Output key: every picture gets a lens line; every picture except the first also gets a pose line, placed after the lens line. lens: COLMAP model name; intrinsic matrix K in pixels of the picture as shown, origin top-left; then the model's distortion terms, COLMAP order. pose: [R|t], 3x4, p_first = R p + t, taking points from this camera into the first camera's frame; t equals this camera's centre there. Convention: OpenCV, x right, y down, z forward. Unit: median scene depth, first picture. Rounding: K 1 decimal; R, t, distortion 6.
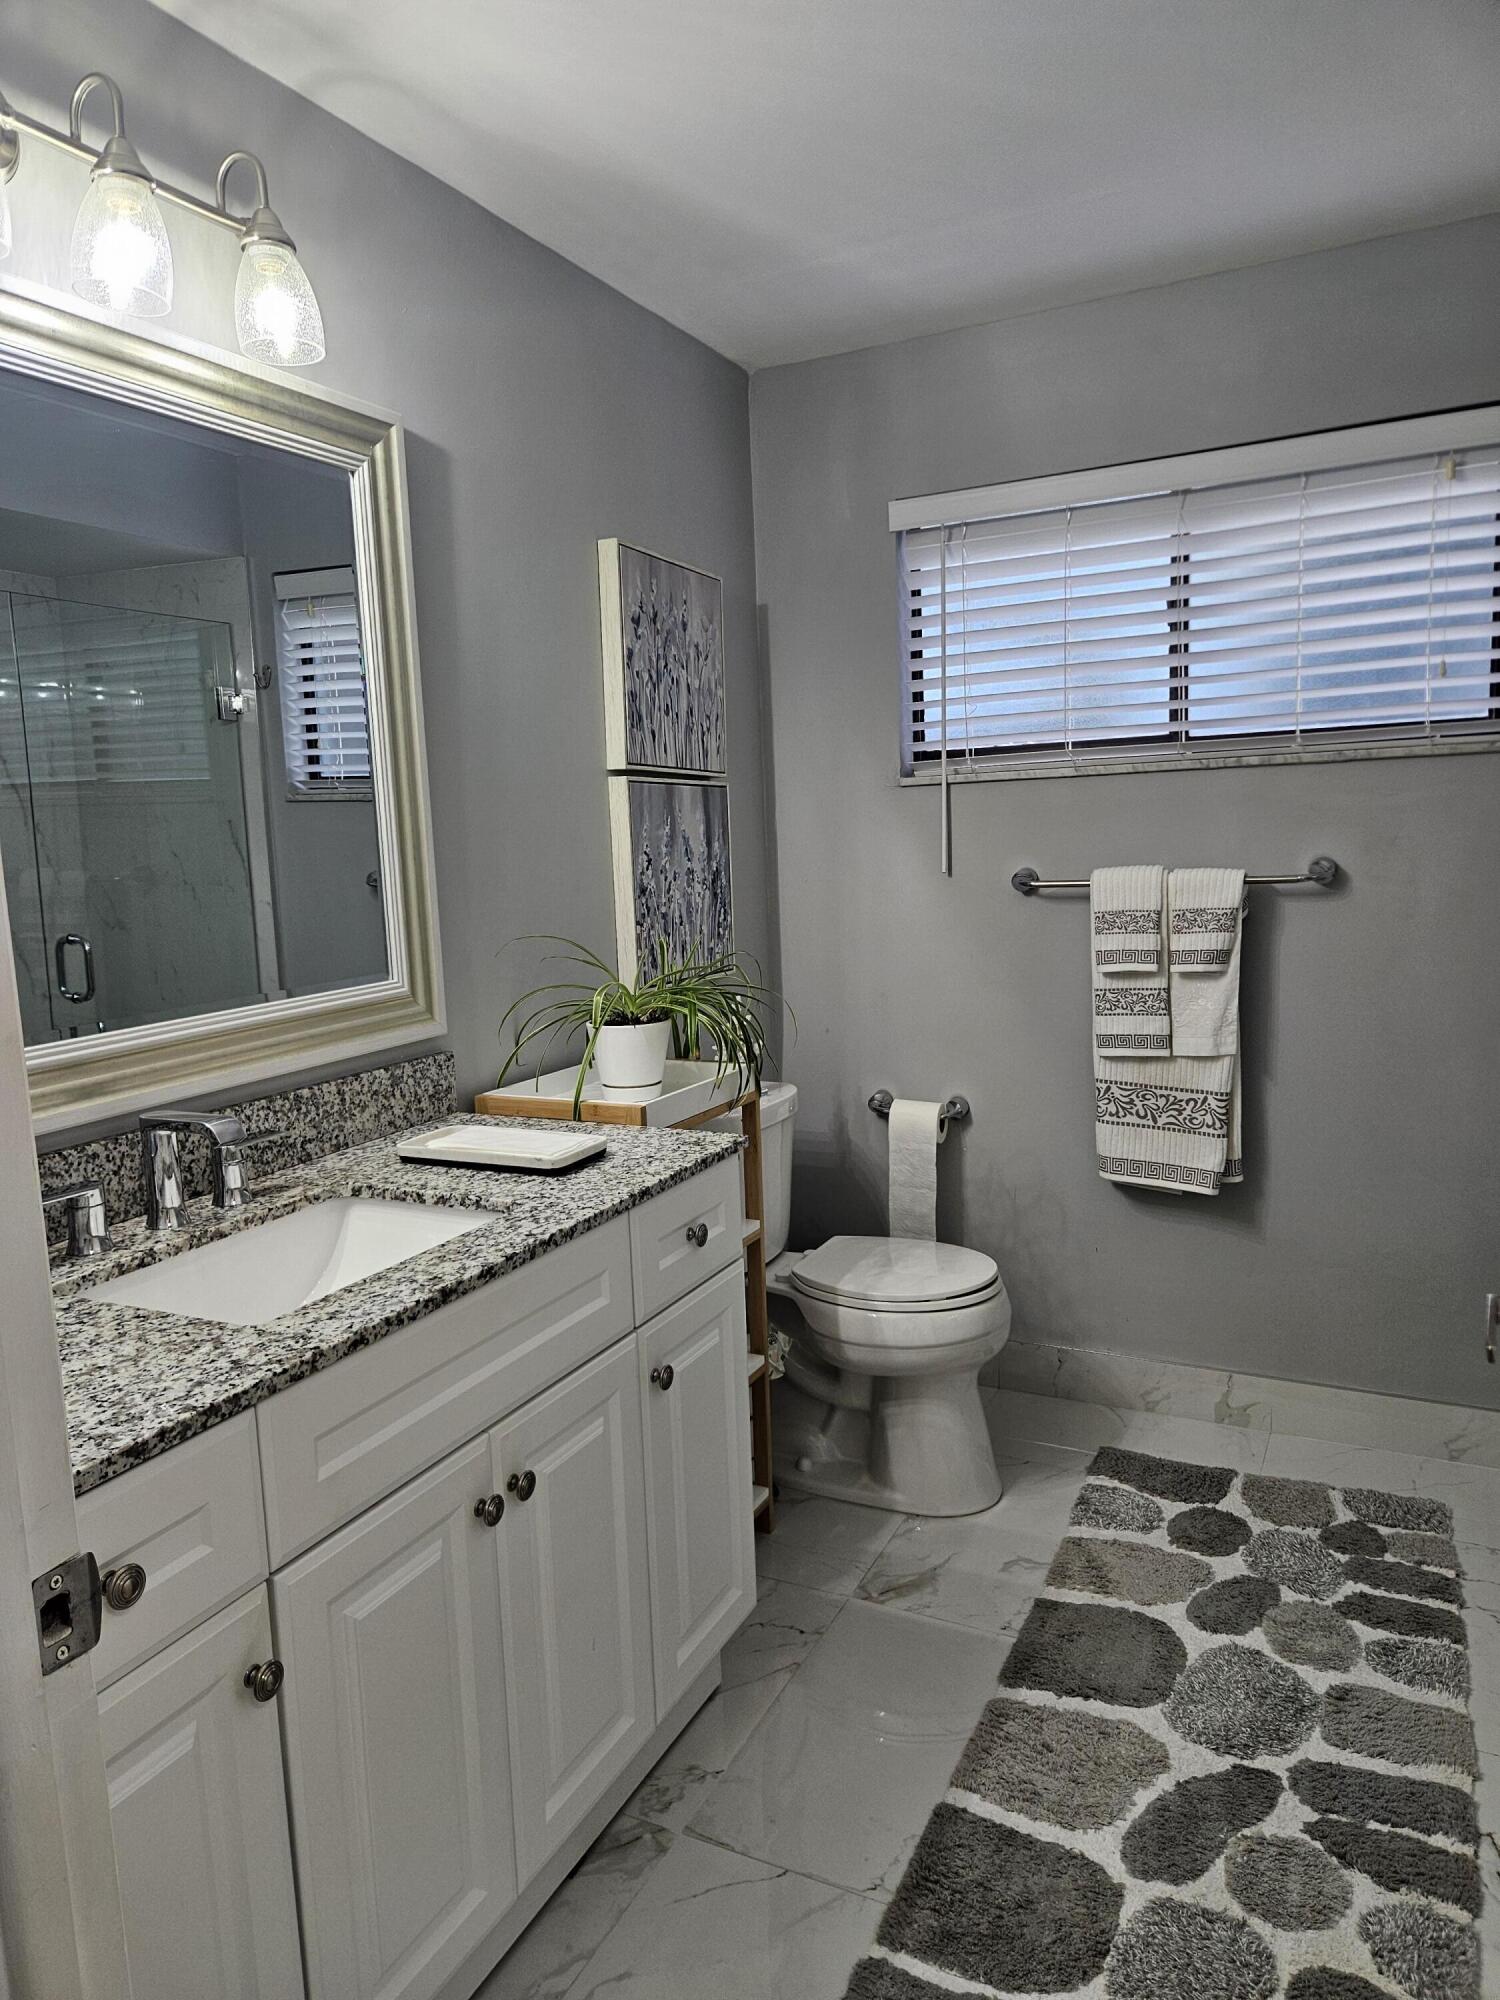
lens RADIAL K [[1360.4, 0, 751.1], [0, 1360.4, 996.8], [0, 0, 1]] dist [0.058834, -0.048213]
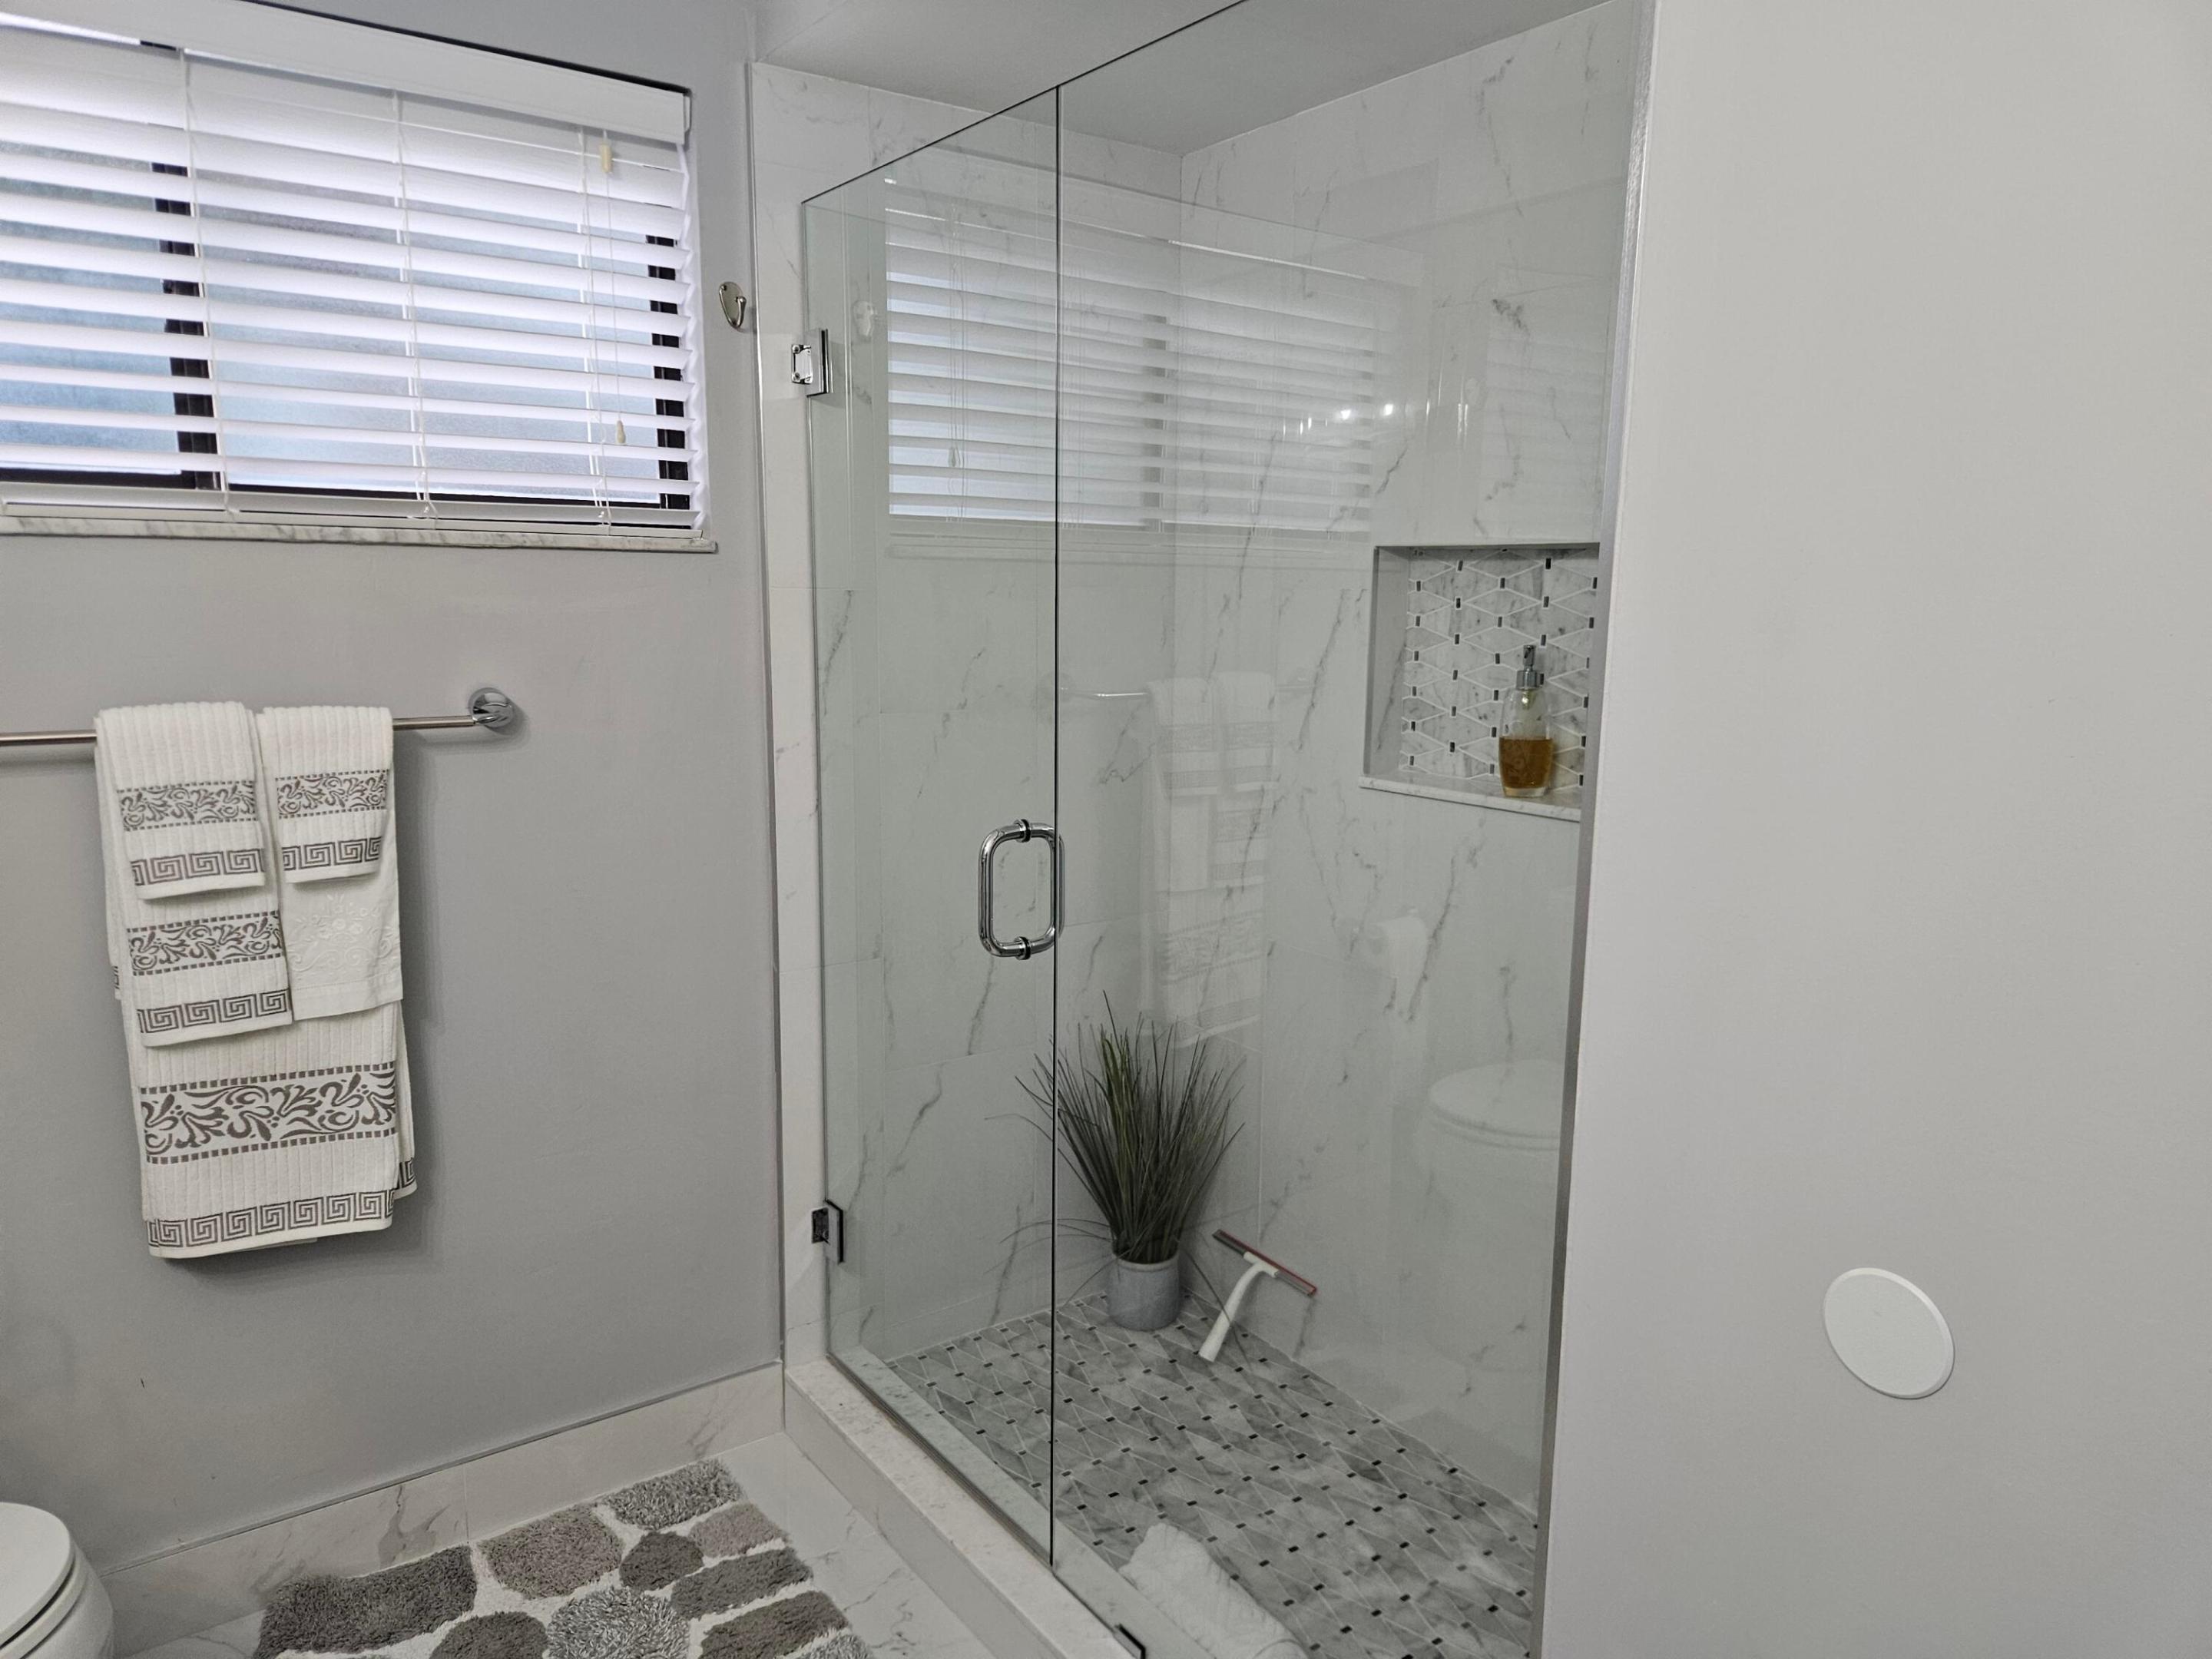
lens RADIAL K [[1504.7, 0, 1110.4], [0, 1504.7, 834.8], [0, 0, 1]] dist [0.058834, -0.048213]
pose [[0.445608, -0.100217, 0.889601, -0.117384], [0.083434, 0.994038, 0.070190, -0.054917], [-0.891332, 0.042945, 0.451313, 0.380784]]
